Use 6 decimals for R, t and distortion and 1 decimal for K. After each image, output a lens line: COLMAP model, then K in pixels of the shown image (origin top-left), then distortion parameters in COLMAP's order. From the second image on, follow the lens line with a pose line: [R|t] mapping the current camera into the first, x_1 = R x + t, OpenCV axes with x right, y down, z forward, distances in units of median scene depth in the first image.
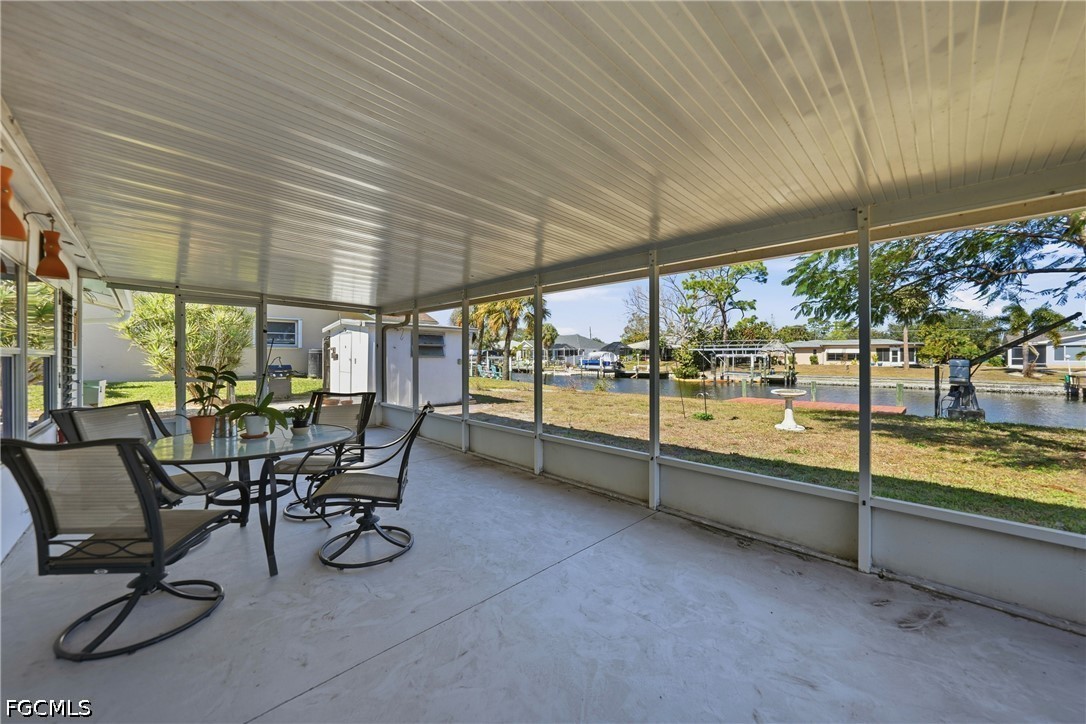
lens RADIAL K [[403.5, 0, 549.6], [0, 403.5, 351.4], [0, 0, 1]] dist [-0.006924, 0.003309]
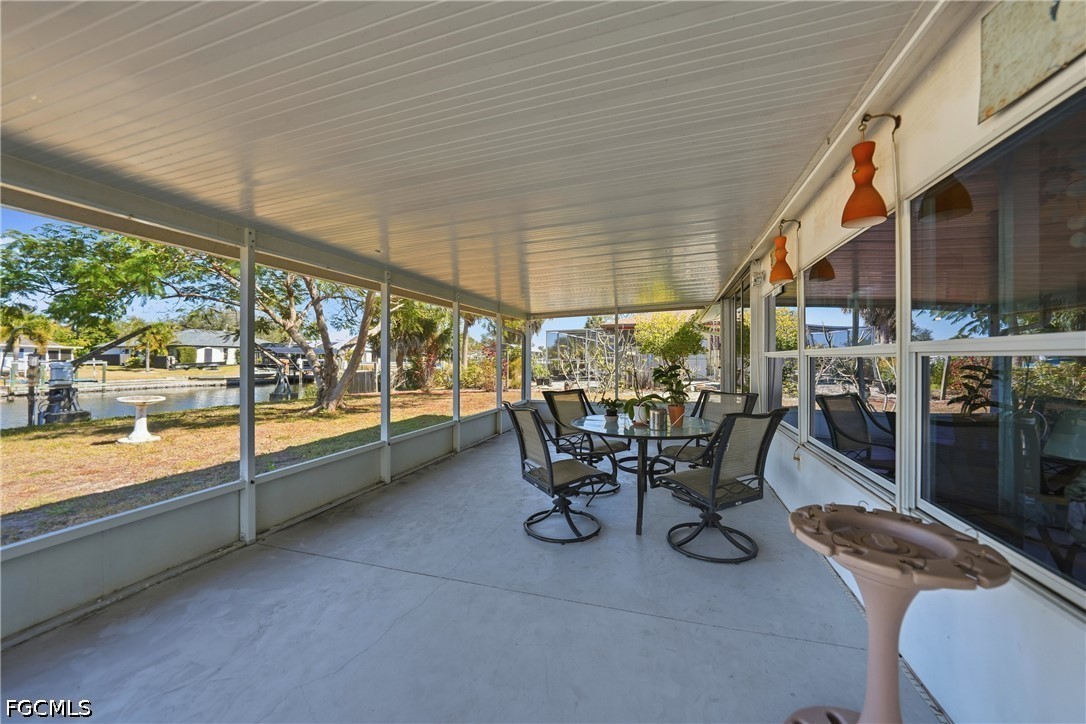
lens RADIAL K [[403.5, 0, 526.4], [0, 403.5, 349.7], [0, 0, 1]] dist [-0.006924, 0.003309]
pose [[-0.422793, 0.021052, 0.905982, -0.074310], [-0.011773, 0.999518, -0.028719, 0.000977], [-0.906150, -0.022808, -0.422341, 0.080002]]
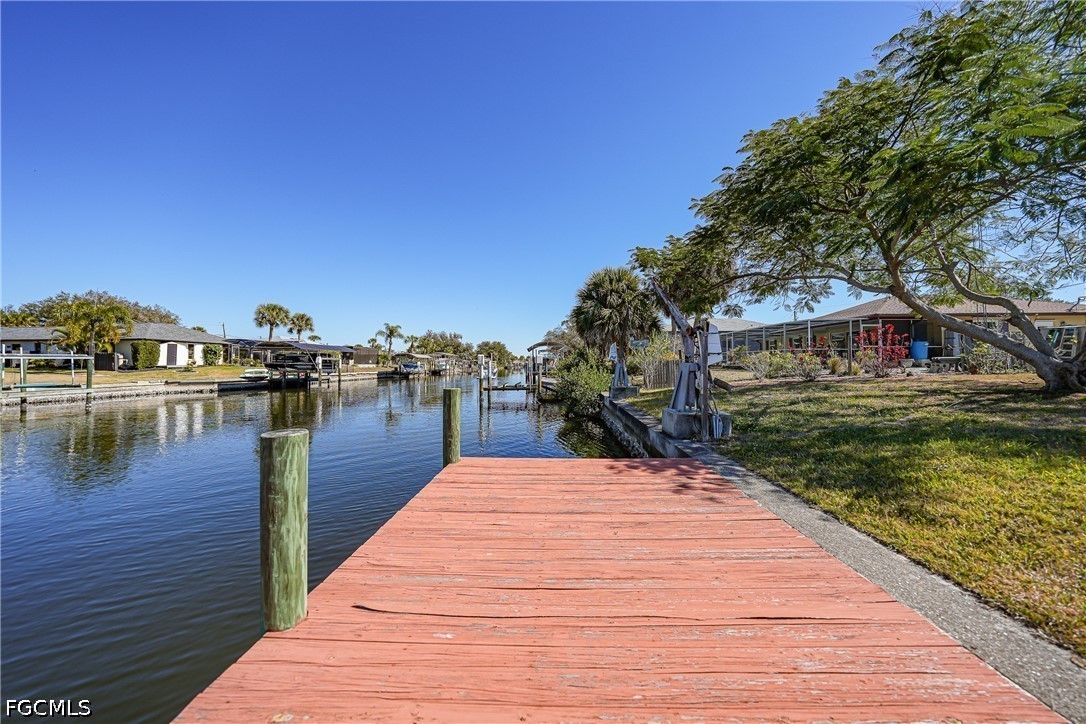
lens RADIAL K [[381.9, 0, 547.1], [0, 381.9, 360.5], [0, 0, 1]] dist [-0.026954, 0.005939]
pose [[-0.672218, 0.010213, 0.740283, 0.181998], [-0.004225, 0.999836, -0.017631, 0.019493], [-0.740341, -0.014980, -0.672064, 0.327689]]
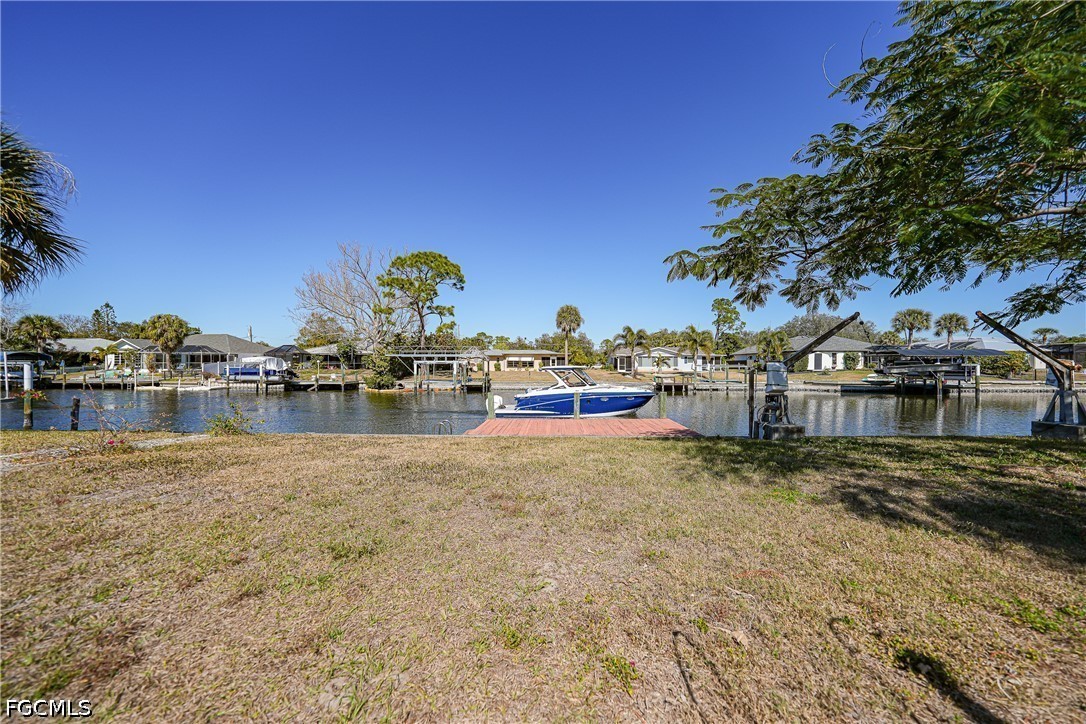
lens RADIAL K [[381.9, 0, 548.1], [0, 381.9, 362.5], [0, 0, 1]] dist [-0.026954, 0.005939]
pose [[0.723963, 0.004510, 0.689824, 0.034909], [-0.009413, 0.999950, 0.003341, 0.004681], [-0.689774, -0.008912, 0.723969, 0.159256]]
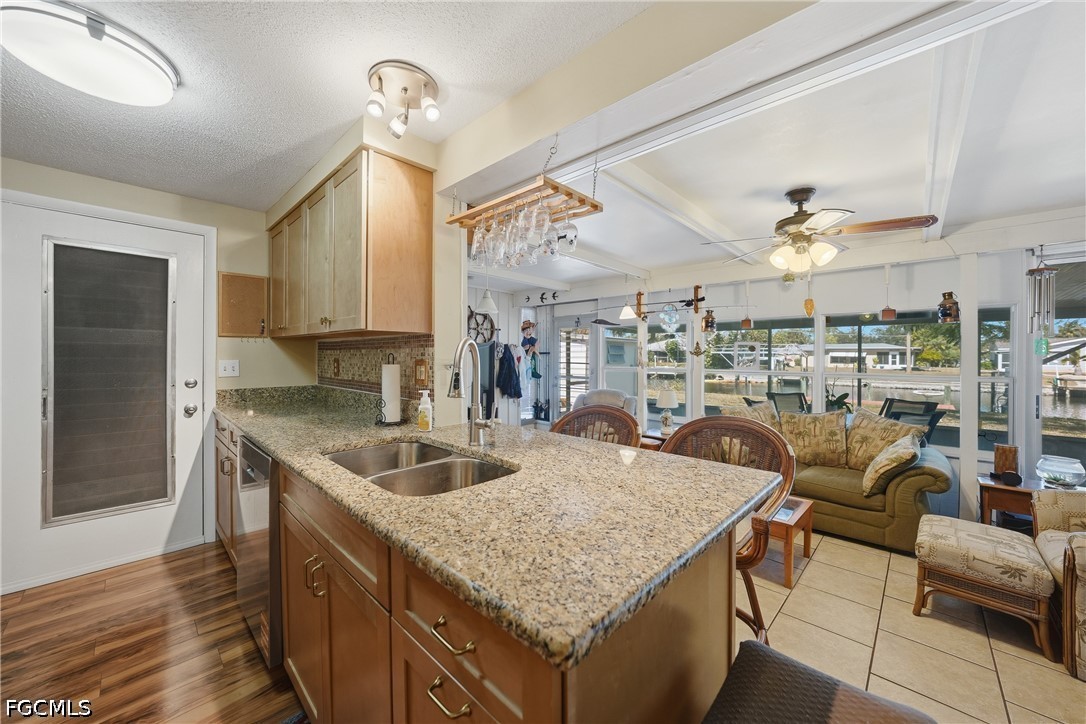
lens RADIAL K [[403.5, 0, 553.2], [0, 403.5, 358.2], [0, 0, 1]] dist [-0.006924, 0.003309]
pose [[0.999131, 0.006847, 0.041104, -0.102025], [-0.007623, 0.999795, 0.018766, -0.004961], [-0.040967, -0.019063, 0.998979, -0.043104]]
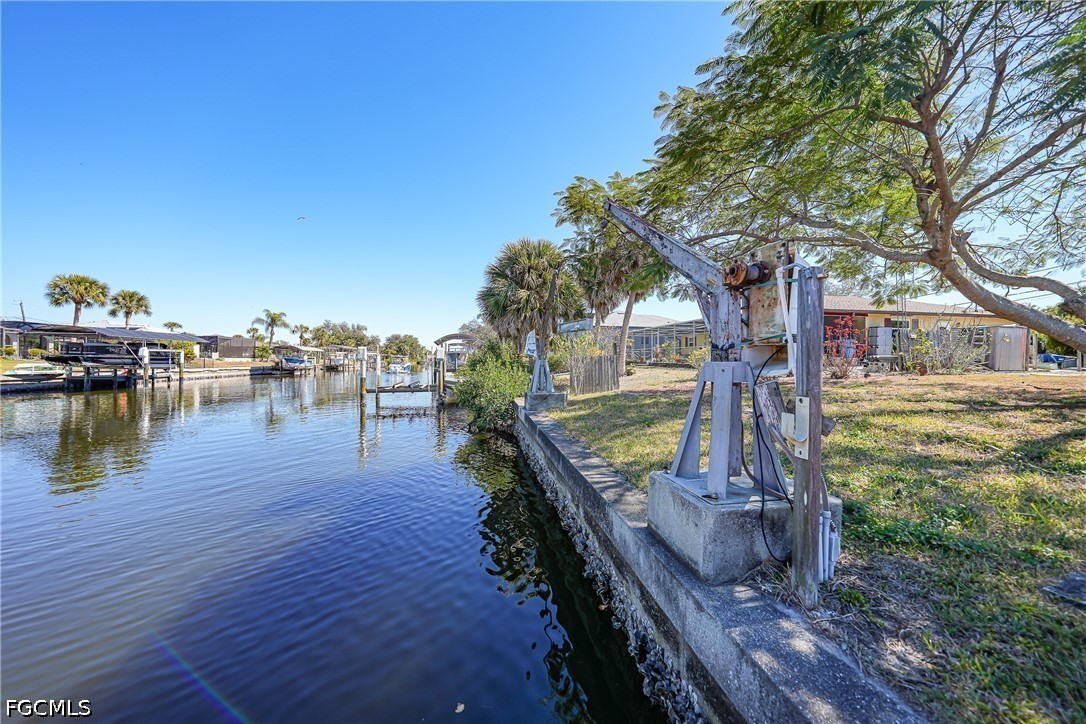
lens RADIAL K [[381.9, 0, 548.7], [0, 381.9, 360.5], [0, 0, 1]] dist [-0.026954, 0.005939]
pose [[-0.816117, -0.003540, 0.577876, 0.231349], [-0.009636, 0.999926, -0.007483, 0.018369], [-0.577806, -0.011675, -0.816091, 0.264218]]
